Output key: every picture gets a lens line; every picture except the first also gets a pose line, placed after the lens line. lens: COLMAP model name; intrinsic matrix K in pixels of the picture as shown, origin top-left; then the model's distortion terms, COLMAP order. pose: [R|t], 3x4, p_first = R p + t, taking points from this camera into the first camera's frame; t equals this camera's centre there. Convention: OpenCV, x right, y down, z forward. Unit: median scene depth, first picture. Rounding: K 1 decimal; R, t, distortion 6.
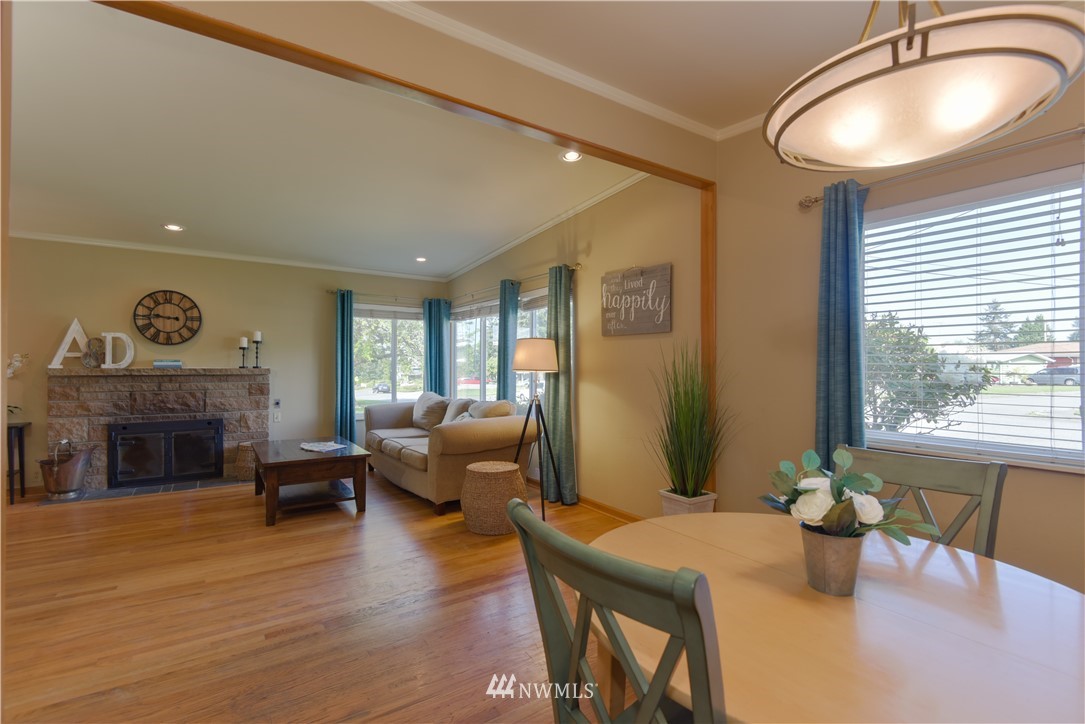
lens RADIAL K [[492.1, 0, 540.3], [0, 492.1, 363.7], [0, 0, 1]] dist [0.010281, -0.008417]
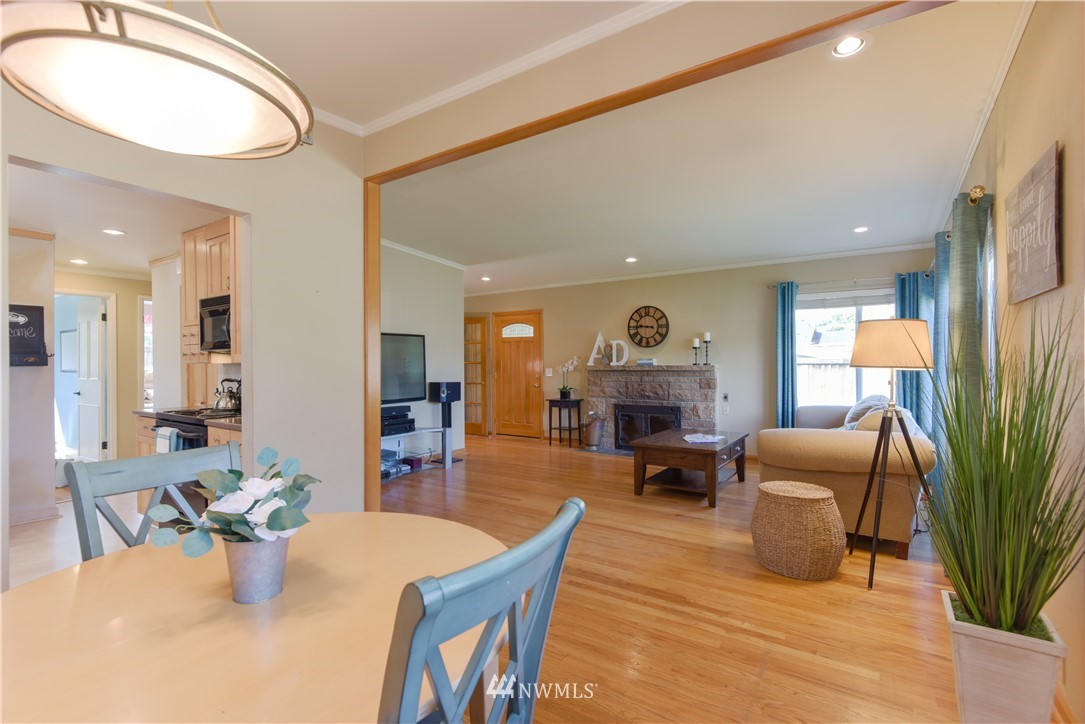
lens RADIAL K [[492.1, 0, 544.3], [0, 492.1, 365.4], [0, 0, 1]] dist [0.010281, -0.008417]
pose [[0.383078, -0.001697, -0.923714, 0.411596], [0.009454, 0.999953, 0.002084, 0.005048], [0.923668, -0.009531, 0.383076, 0.283208]]
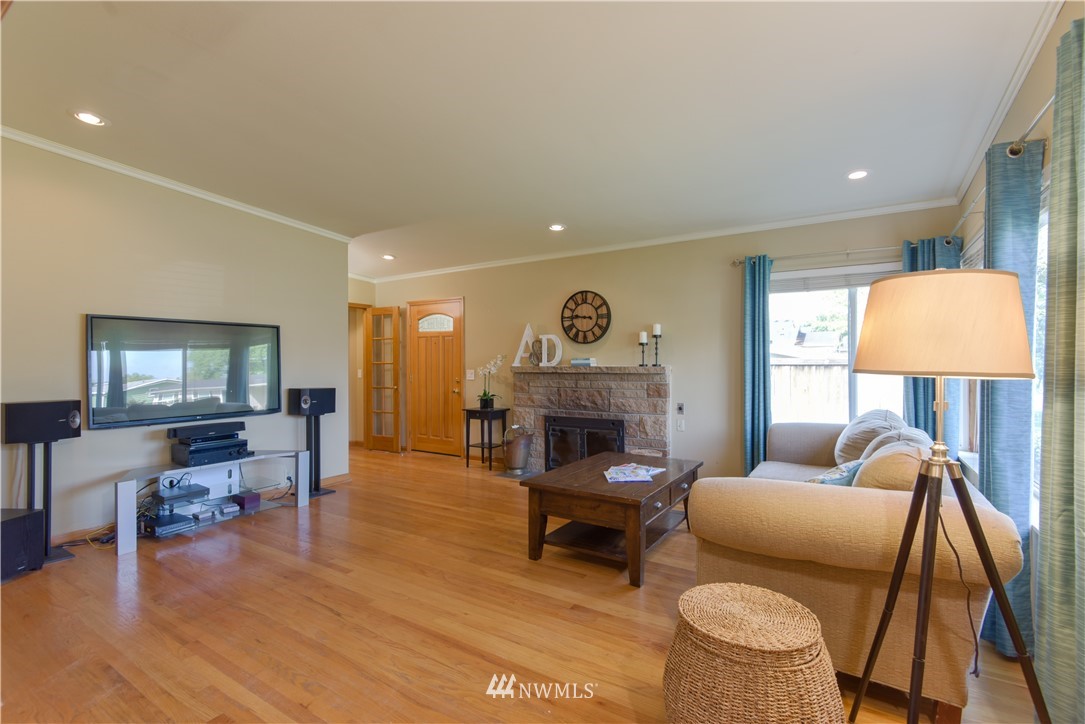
lens RADIAL K [[492.1, 0, 543.6], [0, 492.1, 362.7], [0, 0, 1]] dist [0.010281, -0.008417]
pose [[0.403777, -0.005962, -0.914838, 0.176837], [0.007211, 0.999968, -0.003335, 0.005241], [0.914829, -0.005250, 0.403807, 0.590763]]
